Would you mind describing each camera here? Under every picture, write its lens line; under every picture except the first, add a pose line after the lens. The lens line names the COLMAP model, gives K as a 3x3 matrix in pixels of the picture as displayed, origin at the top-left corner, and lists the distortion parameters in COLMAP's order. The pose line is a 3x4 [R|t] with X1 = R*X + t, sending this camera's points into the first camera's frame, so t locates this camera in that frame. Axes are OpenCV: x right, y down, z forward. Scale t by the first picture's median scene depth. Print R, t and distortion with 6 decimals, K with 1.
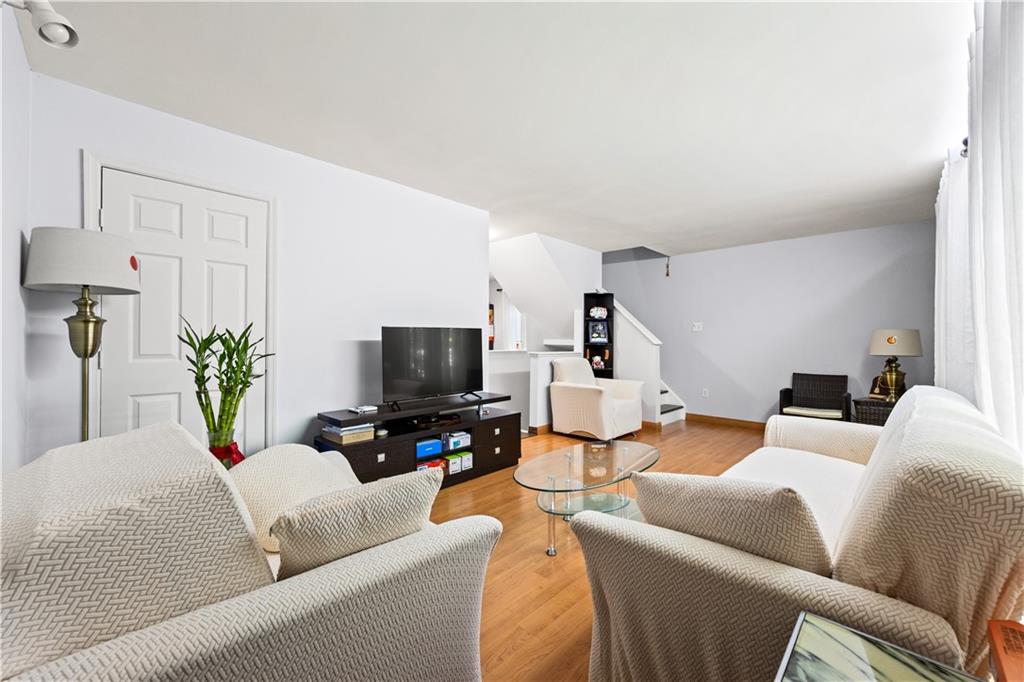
lens RADIAL K [[394.7, 0, 512.6], [0, 394.7, 339.2], [0, 0, 1]] dist [-0.005766, 0.000396]
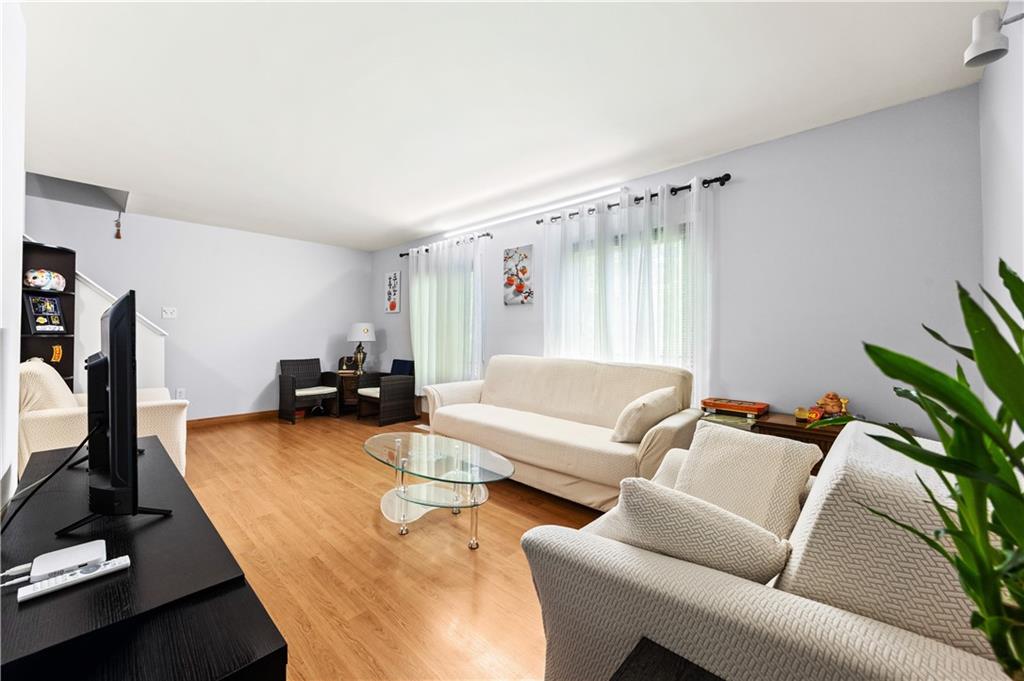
lens RADIAL K [[394.7, 0, 513.3], [0, 394.7, 335.2], [0, 0, 1]] dist [-0.005766, 0.000396]
pose [[-0.029520, -0.009605, 0.999518, -0.362896], [-0.008720, 0.999918, 0.009351, 0.000090], [-0.999526, -0.008439, -0.029601, 0.350929]]
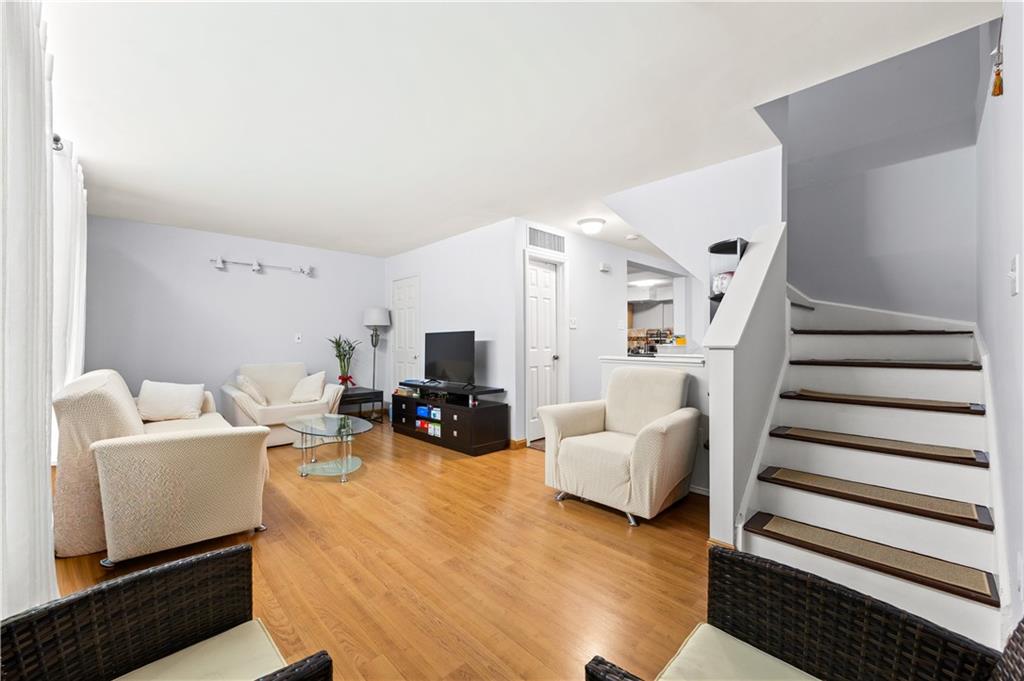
lens RADIAL K [[394.7, 0, 511.7], [0, 394.7, 343.2], [0, 0, 1]] dist [-0.005766, 0.000396]
pose [[-0.035392, -0.001003, -0.999373, 0.701661], [0.008612, 0.999962, -0.001309, 0.008923], [0.999336, -0.008653, -0.035382, 0.748716]]
